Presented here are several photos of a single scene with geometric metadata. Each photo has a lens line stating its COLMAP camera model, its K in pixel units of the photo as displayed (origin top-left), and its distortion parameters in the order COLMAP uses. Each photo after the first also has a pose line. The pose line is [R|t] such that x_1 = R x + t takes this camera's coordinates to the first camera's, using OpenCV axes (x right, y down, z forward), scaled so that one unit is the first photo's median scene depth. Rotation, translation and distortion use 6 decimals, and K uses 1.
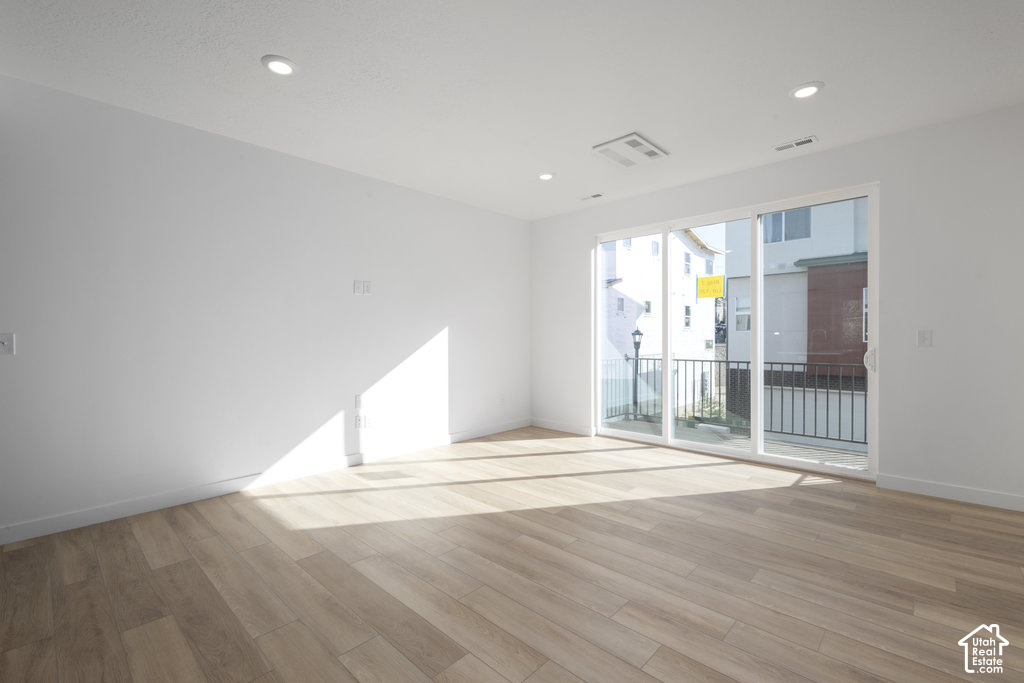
lens RADIAL K [[446.9, 0, 517.5], [0, 446.9, 348.1], [0, 0, 1]] dist [0.002555, -0.000174]
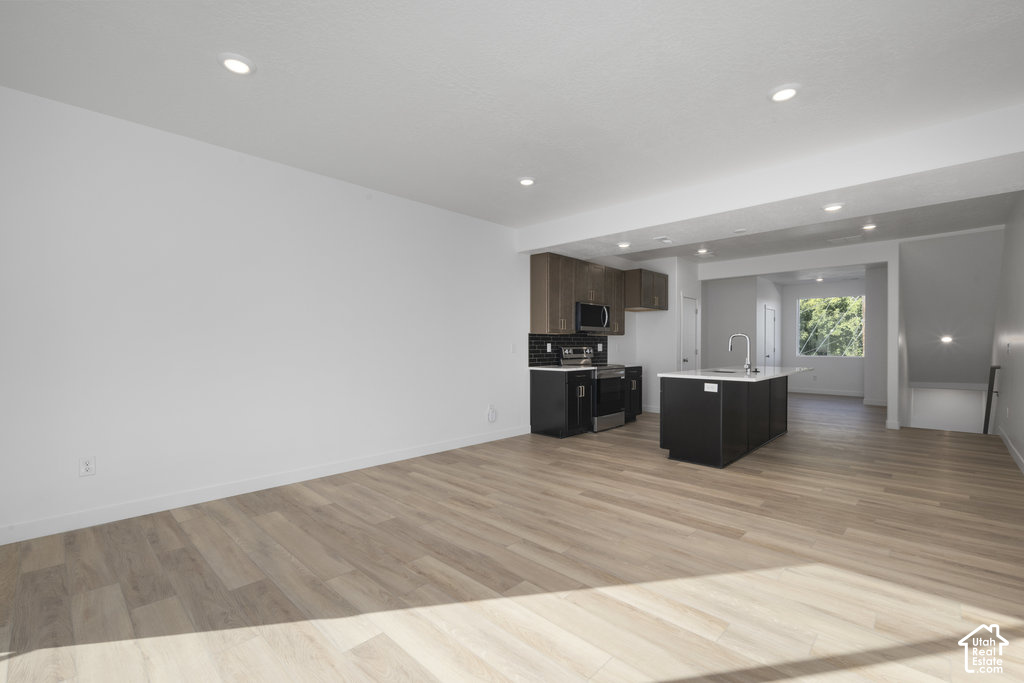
lens RADIAL K [[446.9, 0, 517.5], [0, 446.9, 348.1], [0, 0, 1]] dist [0.002555, -0.000174]
pose [[-0.999978, 0.004084, 0.005227, 0.100313], [0.004237, 0.999551, 0.029660, -0.048329], [-0.005104, 0.029682, -0.999546, 1.949163]]
